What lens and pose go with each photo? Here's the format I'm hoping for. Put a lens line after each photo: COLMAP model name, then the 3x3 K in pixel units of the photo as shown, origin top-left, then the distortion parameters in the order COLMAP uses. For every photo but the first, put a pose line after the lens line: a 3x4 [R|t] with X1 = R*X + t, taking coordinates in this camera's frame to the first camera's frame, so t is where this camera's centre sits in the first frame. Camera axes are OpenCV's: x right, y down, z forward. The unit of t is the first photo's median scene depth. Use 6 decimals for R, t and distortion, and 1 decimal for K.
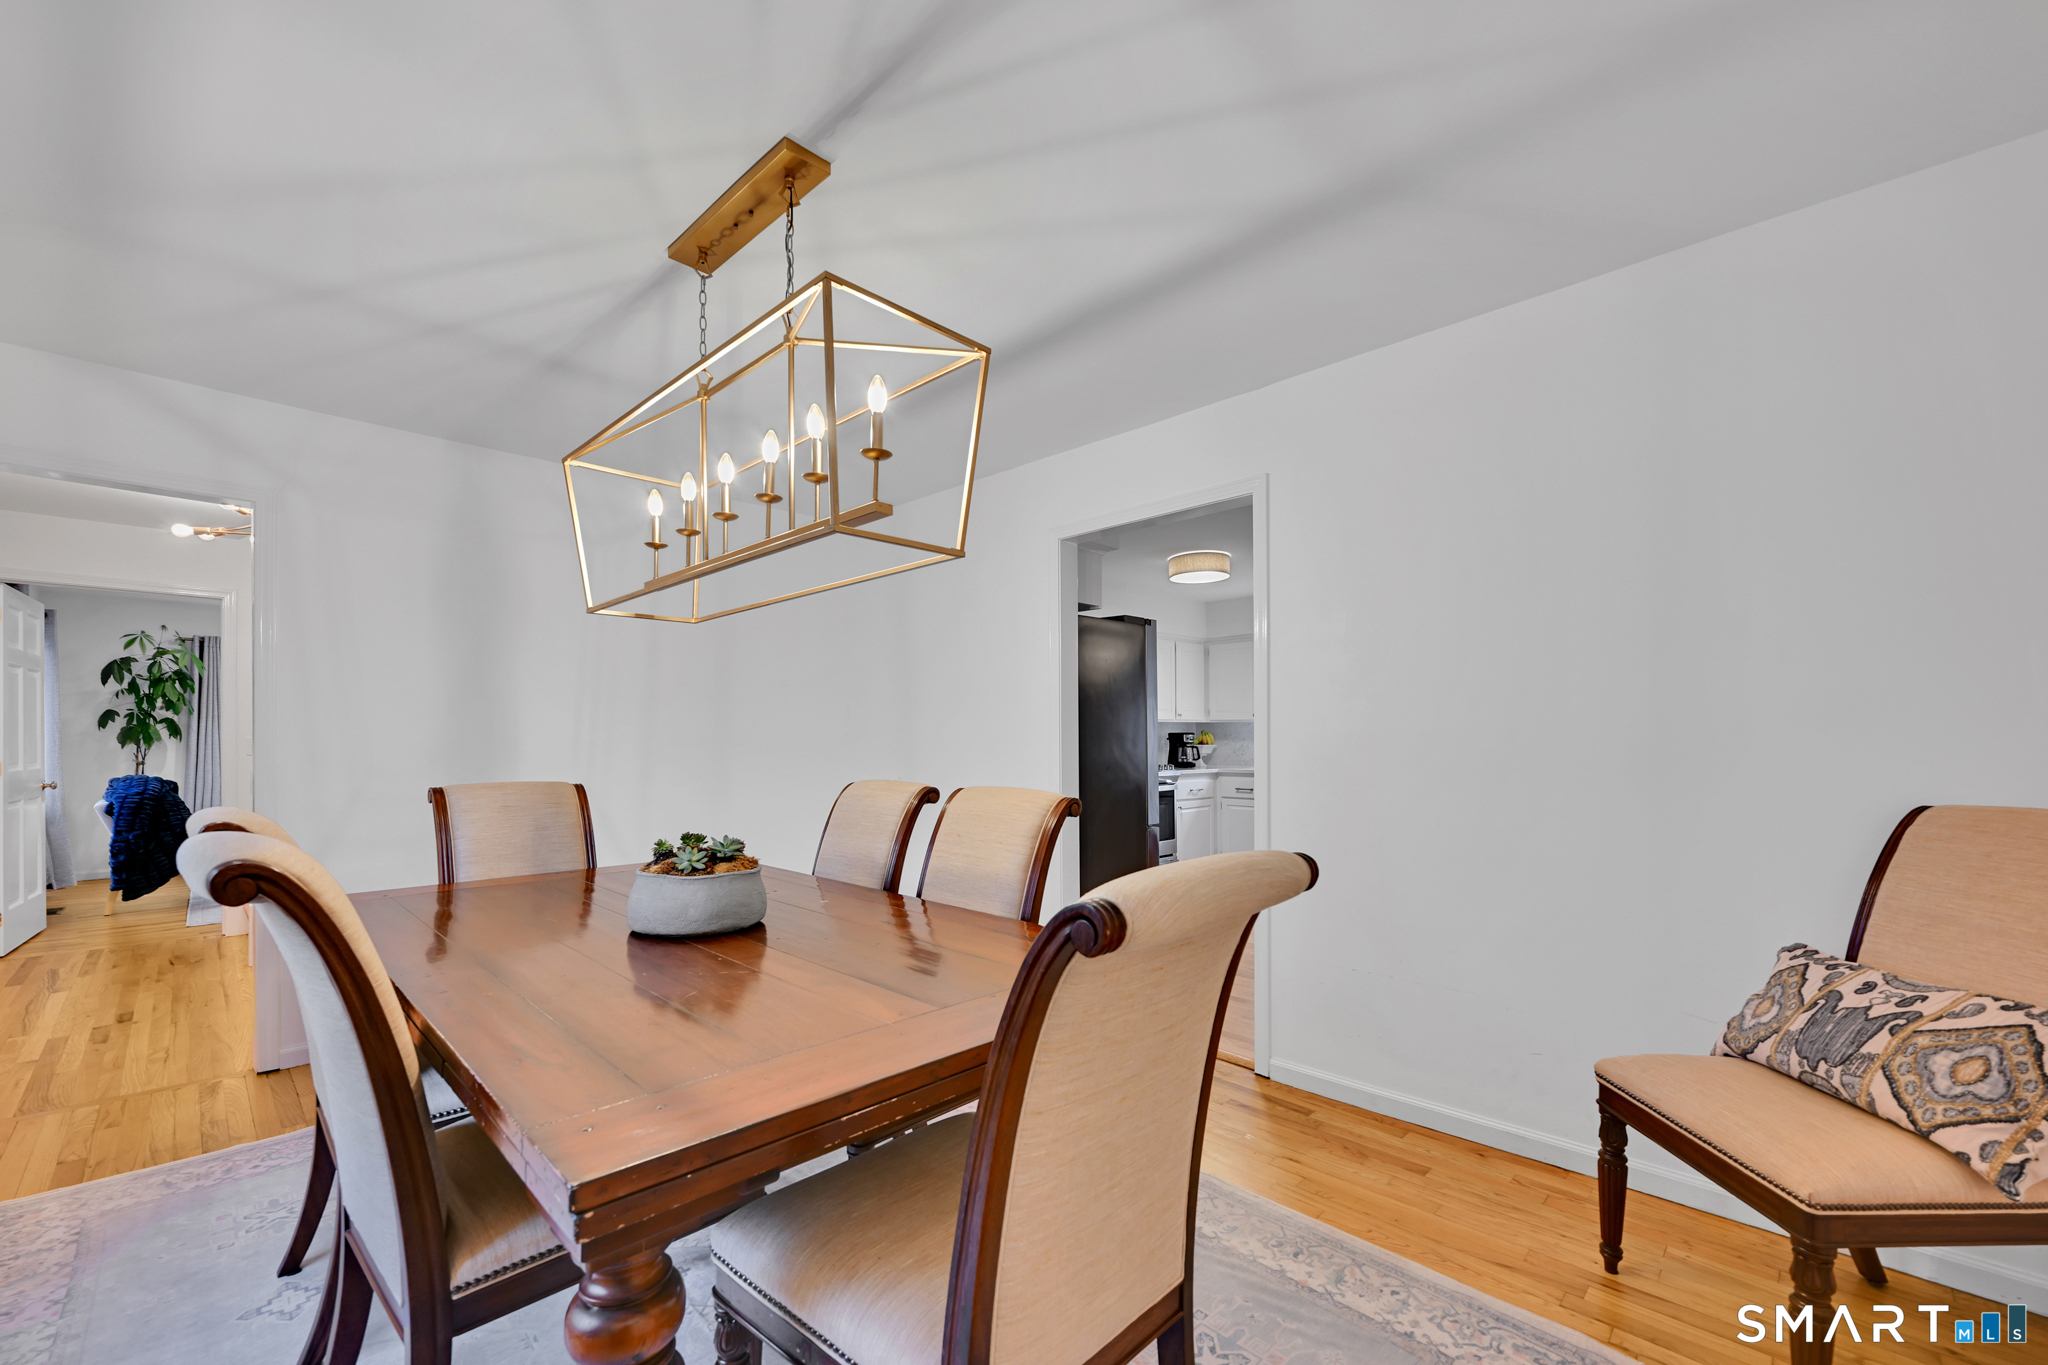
lens RADIAL K [[827.8, 0, 1037.0], [0, 827.8, 731.9], [0, 0, 1]] dist [-0.001675, 0.000700]
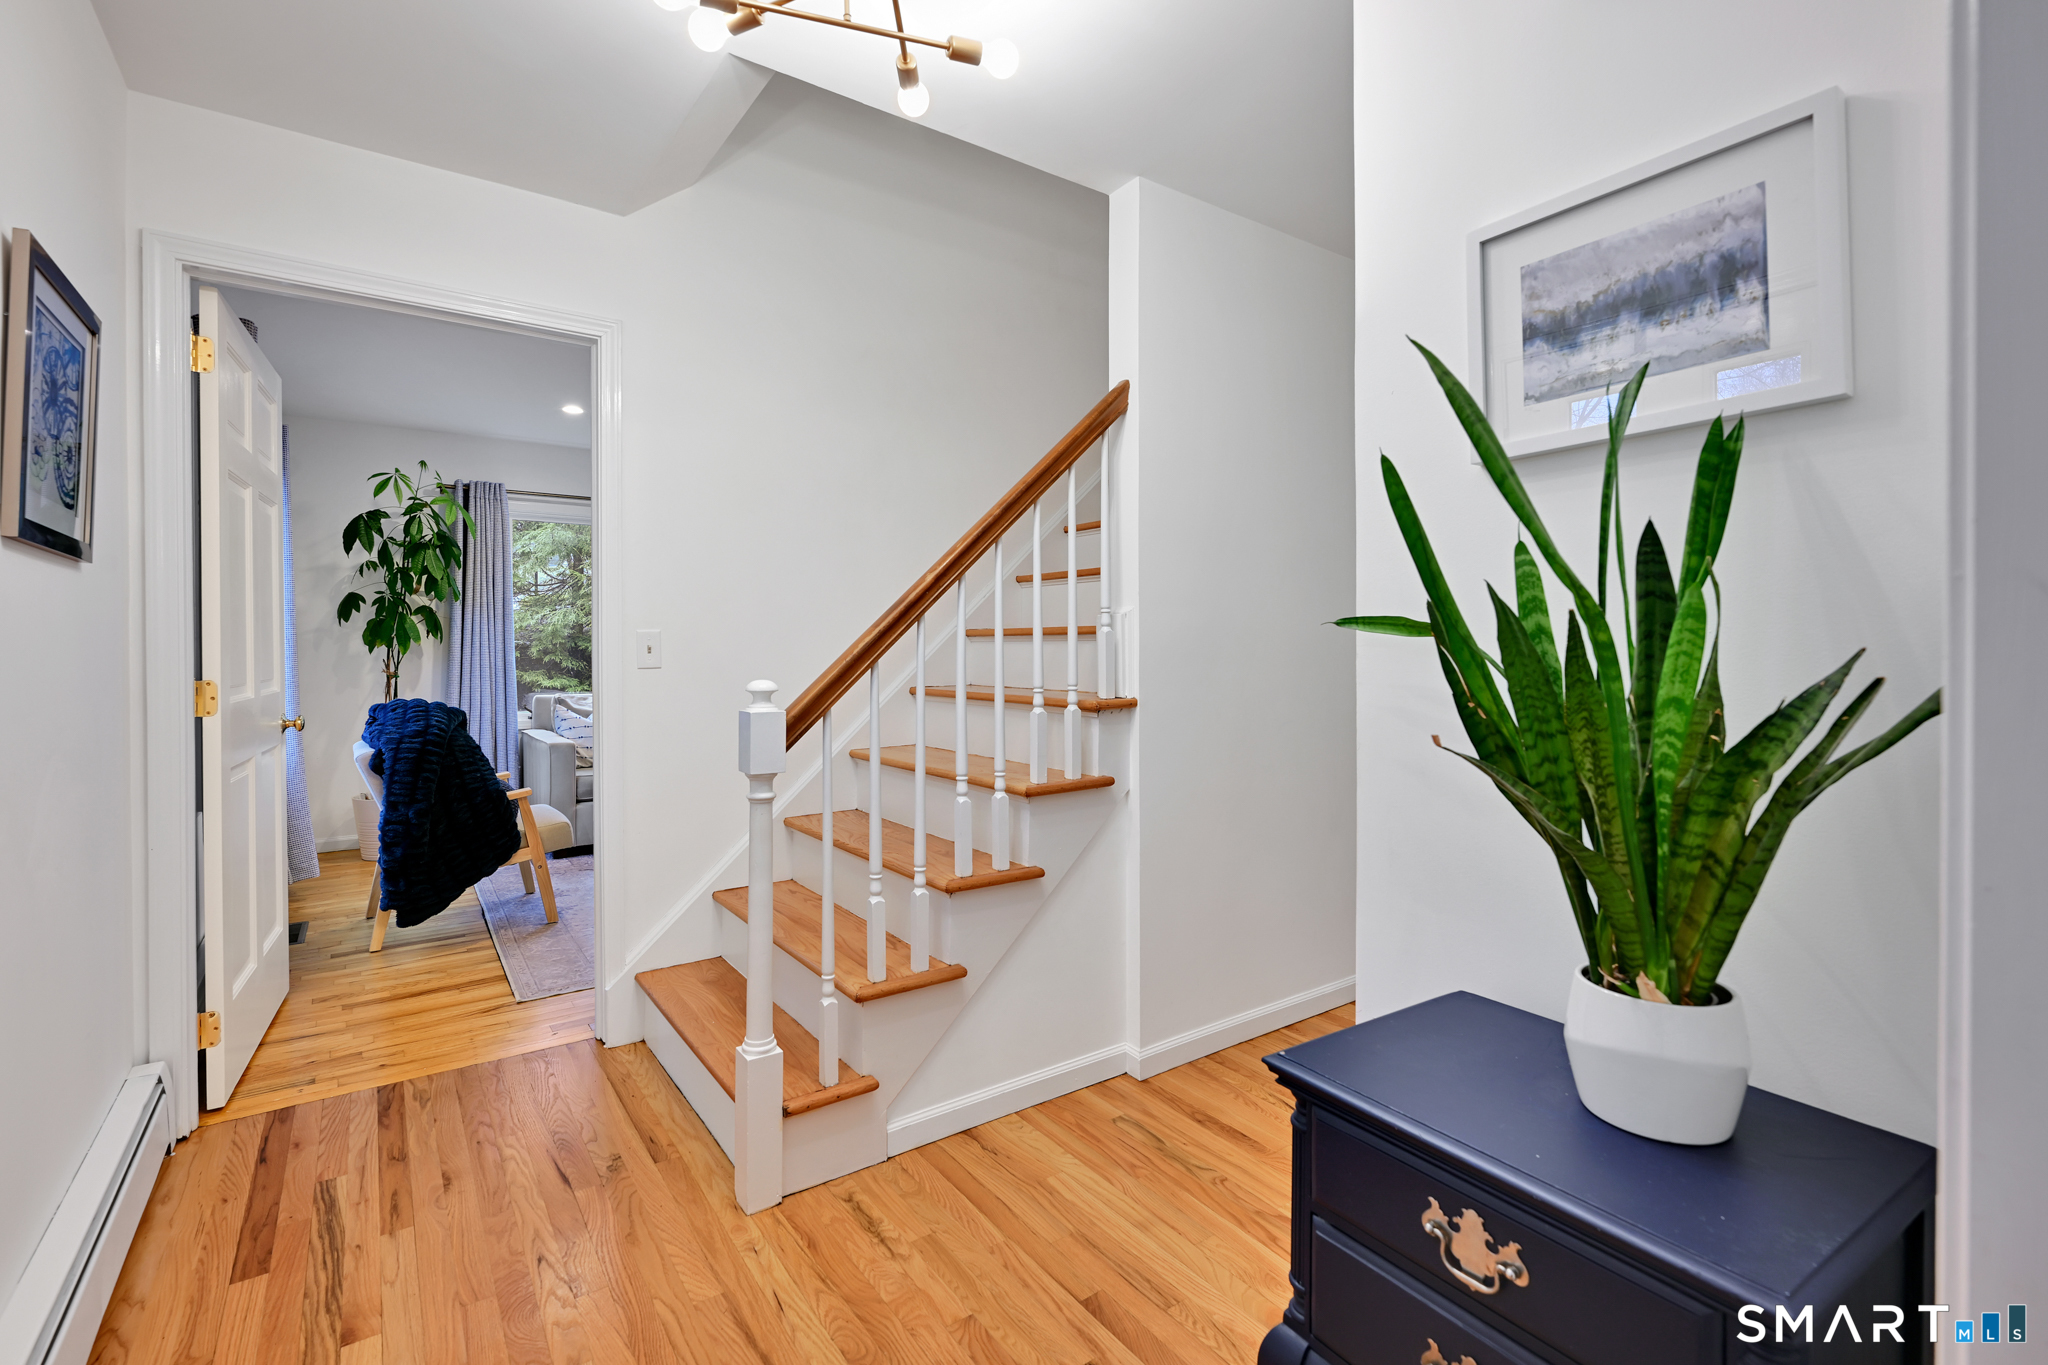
lens RADIAL K [[933.1, 0, 1023.7], [0, 933.1, 641.2], [0, 0, 1]] dist [0.000195, -0.000151]
pose [[0.983627, 0.000392, -0.180214, -0.474176], [0.000750, 0.999980, 0.006271, 0.006792], [0.180213, -0.006304, 0.983607, 0.376722]]
